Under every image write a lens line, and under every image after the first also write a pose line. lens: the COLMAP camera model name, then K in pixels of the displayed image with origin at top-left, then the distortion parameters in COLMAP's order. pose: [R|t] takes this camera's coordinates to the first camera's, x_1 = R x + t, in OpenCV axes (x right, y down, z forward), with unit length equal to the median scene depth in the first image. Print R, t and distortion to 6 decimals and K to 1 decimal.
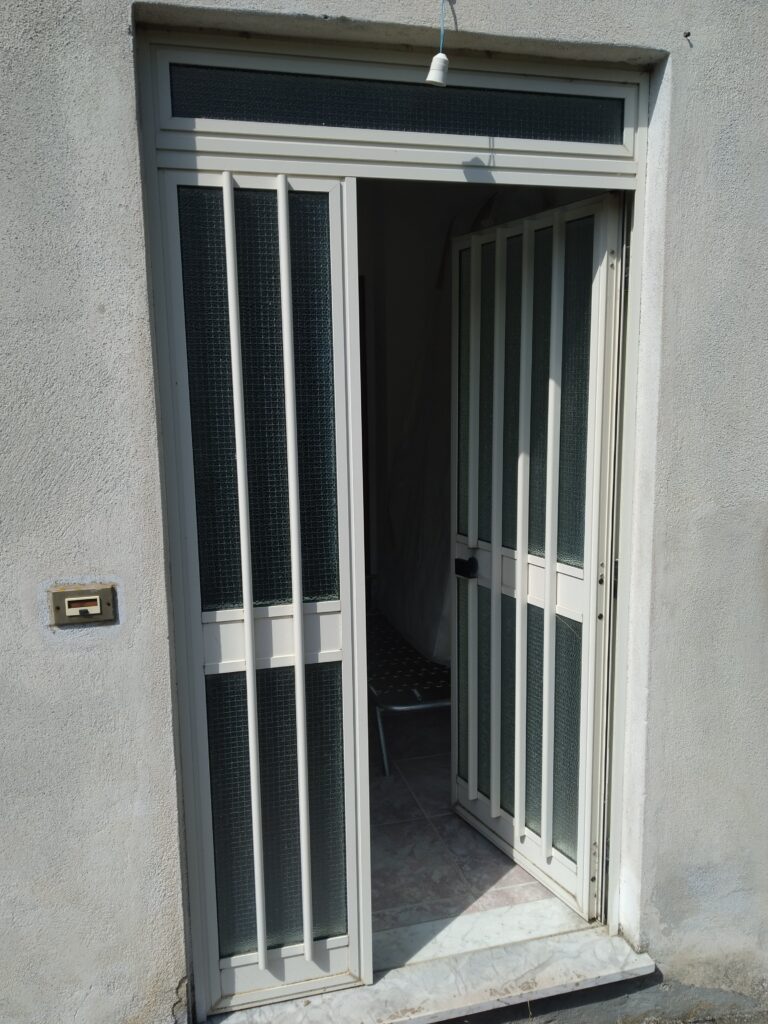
lens RADIAL K [[787.0, 0, 385.0], [0, 787.0, 509.3], [0, 0, 1]] dist [0.048713, -0.070596]
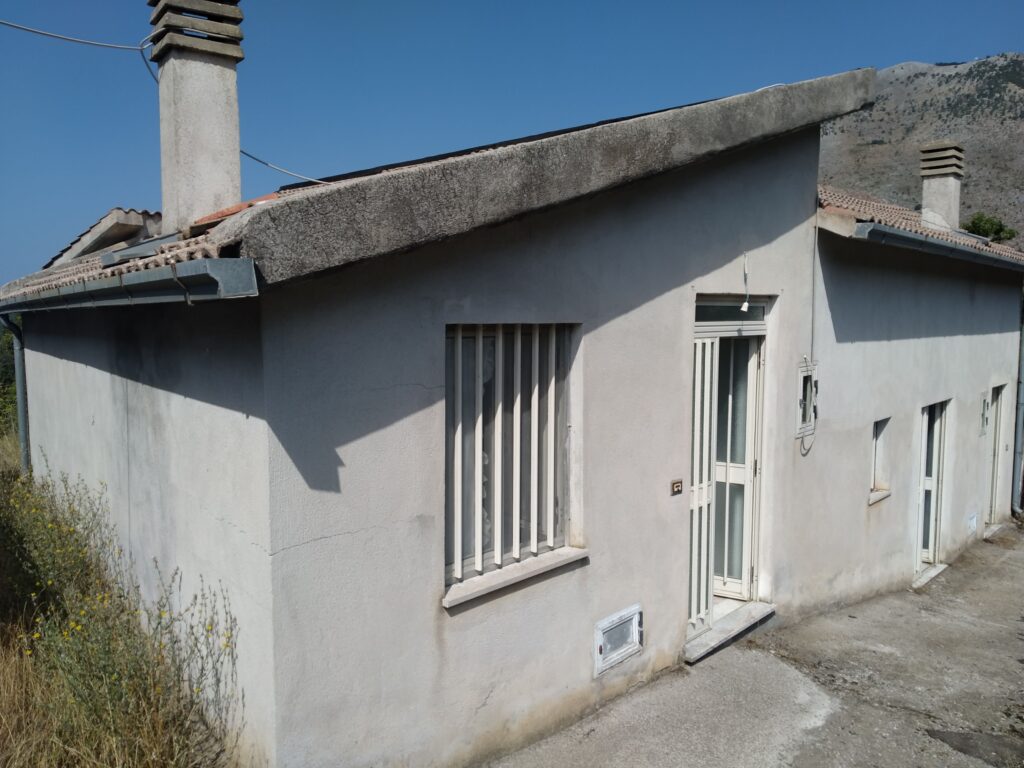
lens RADIAL K [[787.0, 0, 507.5], [0, 787.0, 387.2], [0, 0, 1]] dist [0.048713, -0.070596]
pose [[0.842941, -0.031672, 0.537073, -2.117603], [0.068307, 0.996487, -0.048444, -0.126200], [-0.533653, 0.077522, 0.842143, -0.977856]]
